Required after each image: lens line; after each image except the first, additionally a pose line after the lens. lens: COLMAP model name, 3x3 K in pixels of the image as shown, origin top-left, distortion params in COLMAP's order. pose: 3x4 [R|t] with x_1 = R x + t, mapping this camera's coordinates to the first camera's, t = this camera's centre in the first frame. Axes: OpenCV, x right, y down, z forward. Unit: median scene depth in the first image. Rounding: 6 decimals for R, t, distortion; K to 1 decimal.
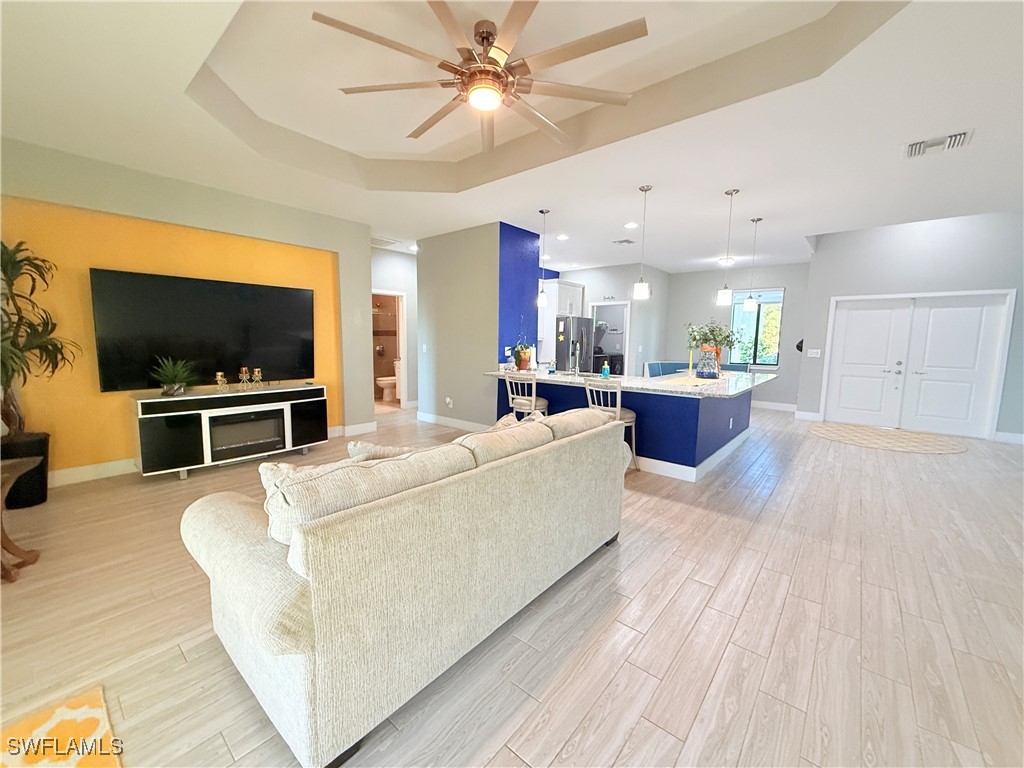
lens RADIAL K [[407.9, 0, 512.0], [0, 407.9, 384.0], [0, 0, 1]] dist [-0.000319, -0.000259]
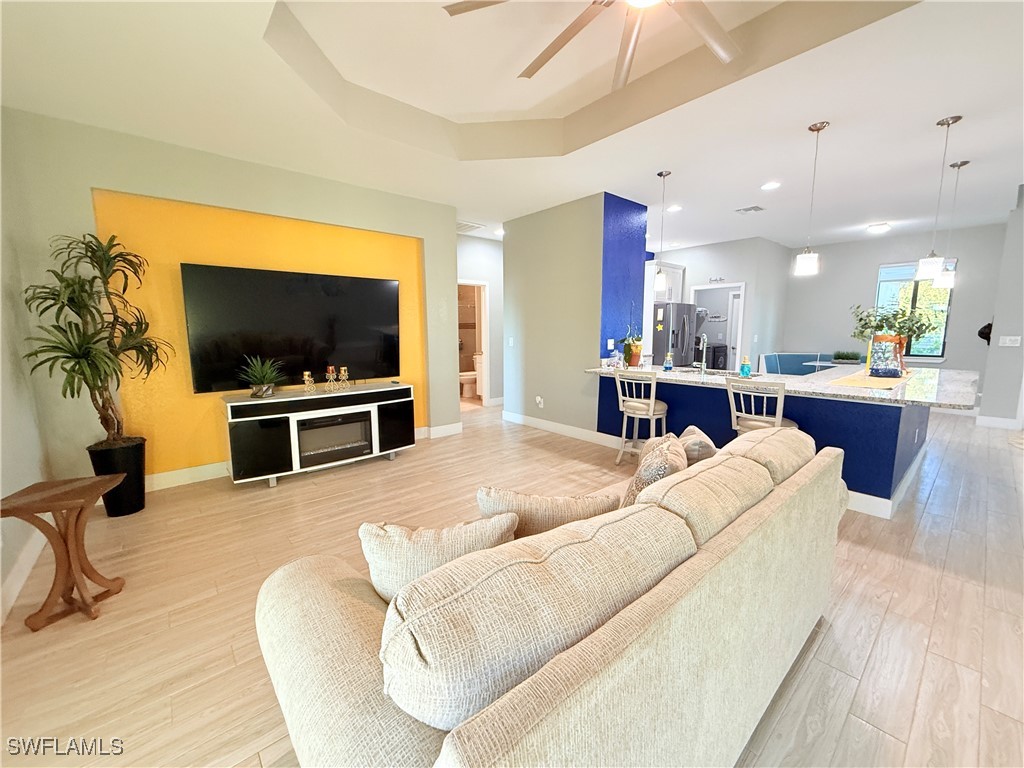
lens RADIAL K [[407.9, 0, 512.0], [0, 407.9, 384.0], [0, 0, 1]] dist [-0.000319, -0.000259]
pose [[0.987442, 0.002941, -0.157954, -0.096342], [0.000498, 0.999764, 0.021726, -0.018464], [0.157980, -0.021532, 0.987207, 0.138600]]
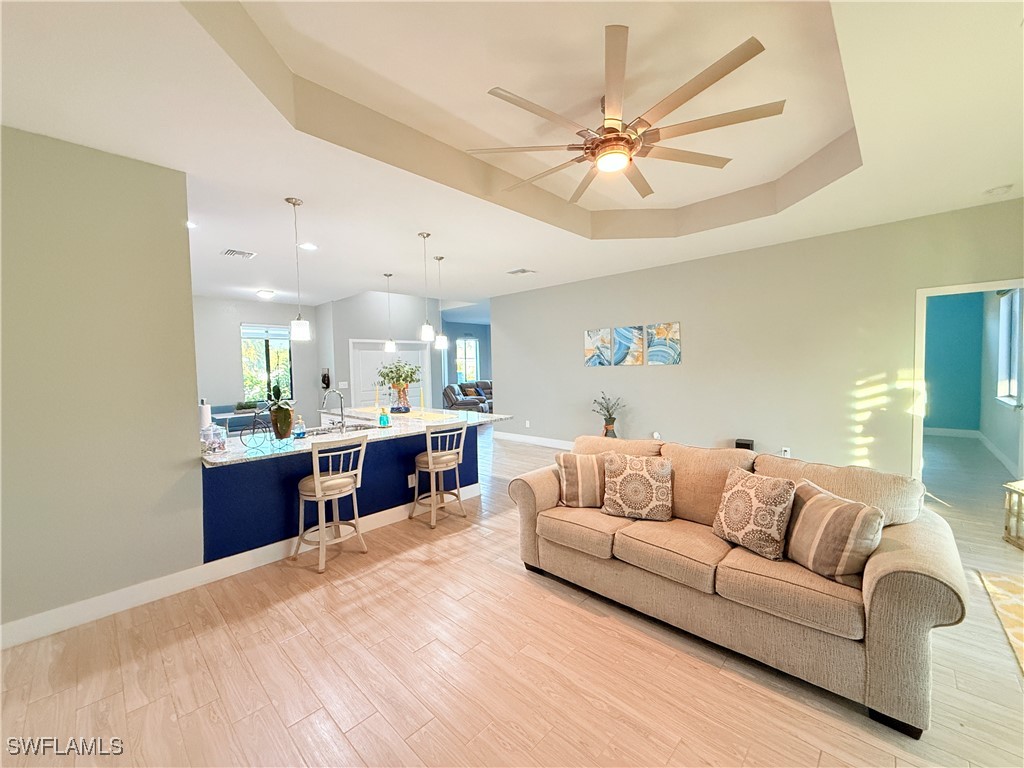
lens RADIAL K [[407.4, 0, 509.7], [0, 407.4, 384.4], [0, 0, 1]] dist [0.001553, 0.000200]
pose [[0.059960, -0.061520, 0.996303, -0.622530], [0.133611, 0.989612, 0.053065, -0.114597], [-0.989218, 0.129936, 0.067557, 0.668623]]
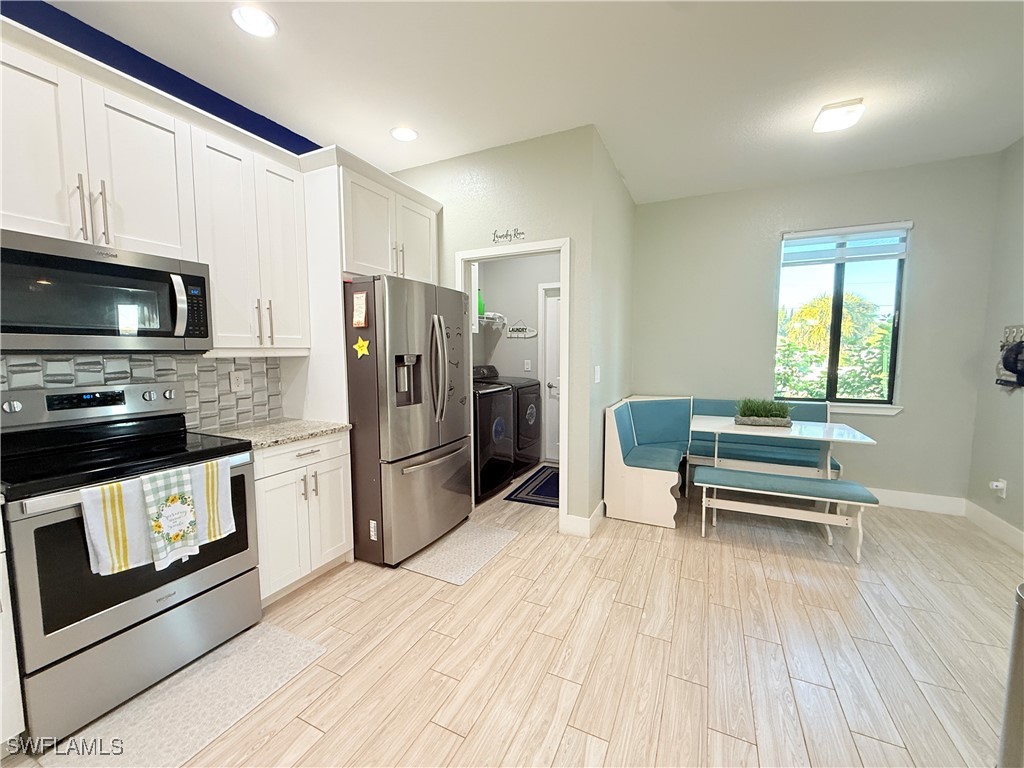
lens RADIAL K [[407.9, 0, 512.0], [0, 407.9, 384.0], [0, 0, 1]] dist [-0.000319, -0.000259]
pose [[0.967856, -0.036181, 0.248891, 0.271169], [0.042932, 0.998841, -0.021749, -0.132125], [-0.247815, 0.031736, 0.968287, 1.206239]]
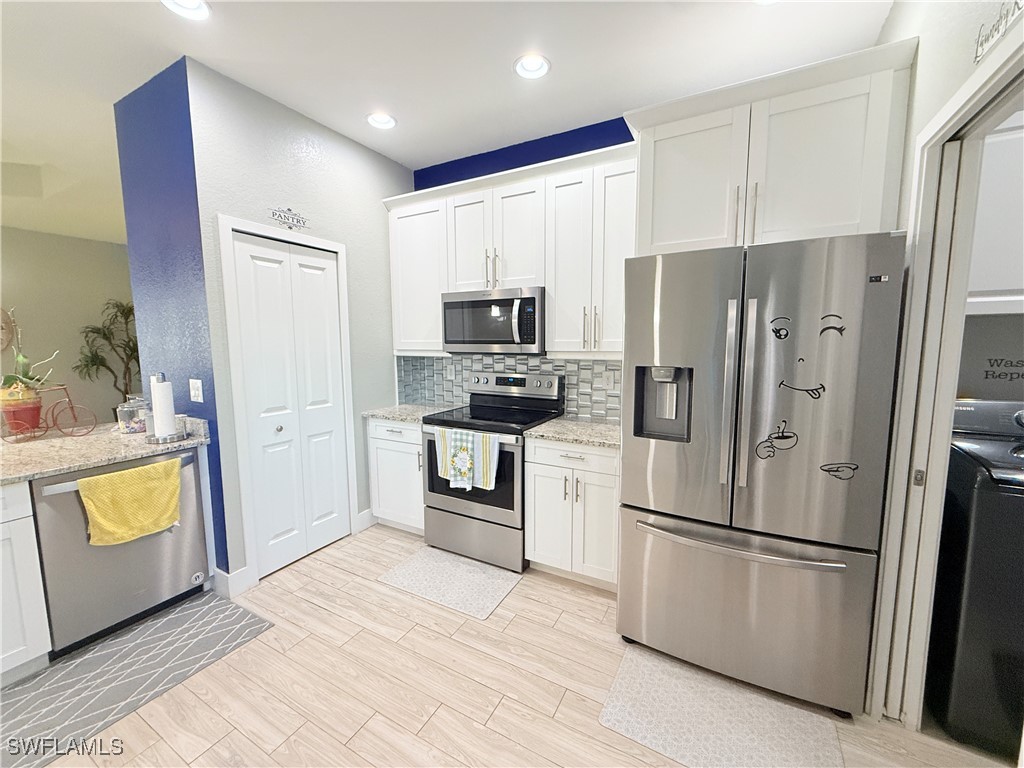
lens RADIAL K [[407.4, 0, 509.7], [0, 407.4, 384.4], [0, 0, 1]] dist [0.001553, 0.000200]
pose [[0.197803, 0.090368, -0.976067, 0.613612], [-0.100932, 0.992327, 0.071419, -0.185655], [0.975032, 0.084389, 0.205406, 1.559566]]
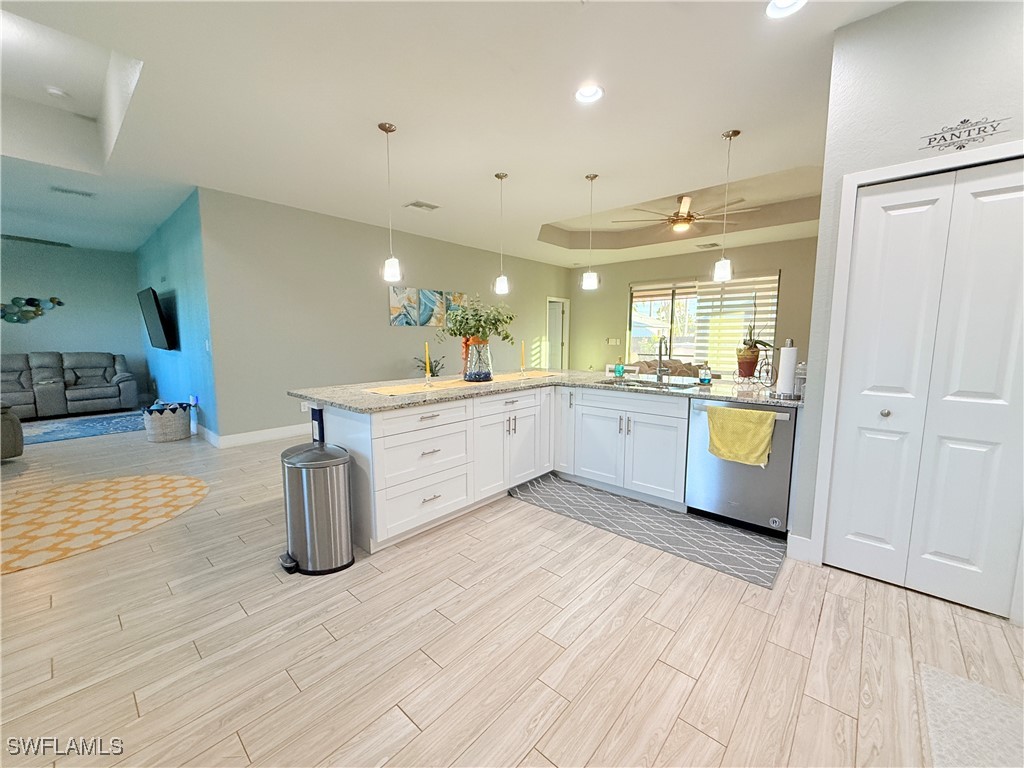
lens RADIAL K [[407.9, 0, 512.0], [0, 407.9, 384.0], [0, 0, 1]] dist [-0.000319, -0.000259]
pose [[-0.999527, -0.016898, 0.025705, 0.426703], [-0.010619, 0.973788, 0.227211, -0.186120], [-0.028870, 0.226831, -0.973506, 1.819343]]
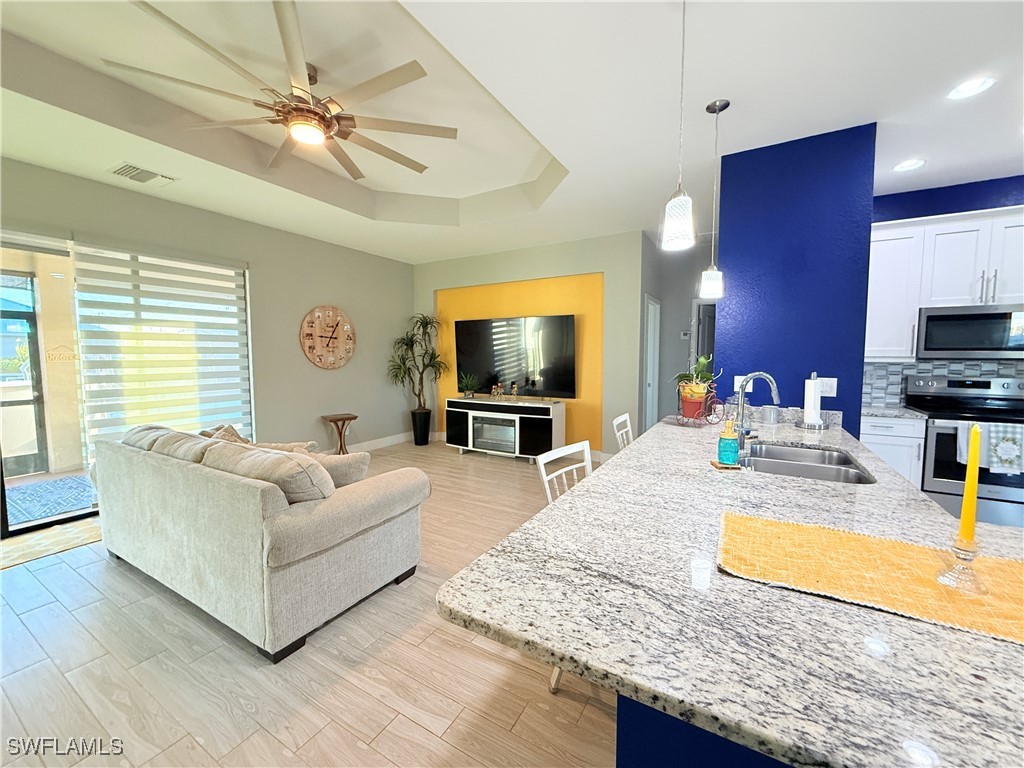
lens RADIAL K [[407.4, 0, 509.7], [0, 407.4, 384.4], [0, 0, 1]] dist [0.001553, 0.000200]
pose [[0.168845, 0.056610, -0.984016, 0.569836], [-0.105687, 0.993633, 0.039028, -0.082481], [0.979960, 0.097408, 0.173753, 0.730114]]
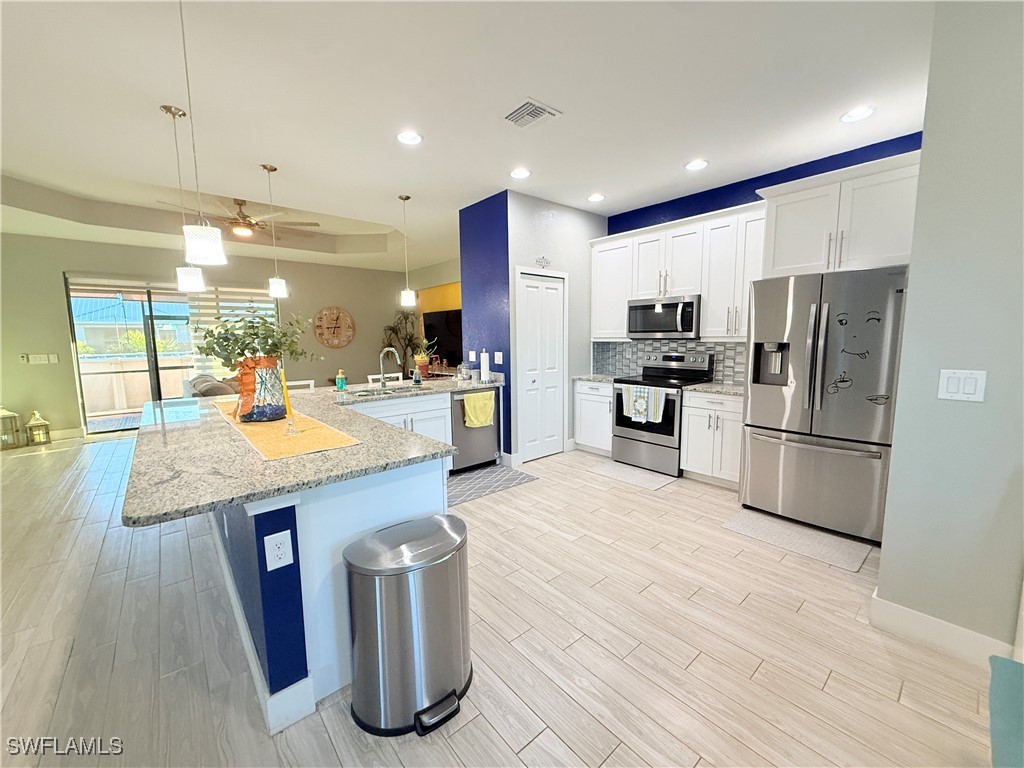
lens RADIAL K [[407.4, 0, 509.7], [0, 407.4, 384.4], [0, 0, 1]] dist [0.001553, 0.000200]
pose [[-0.161682, 0.104053, -0.981342, 0.990522], [-0.098479, 0.987760, 0.120959, -0.160992], [0.981917, 0.116199, -0.149456, 1.465897]]
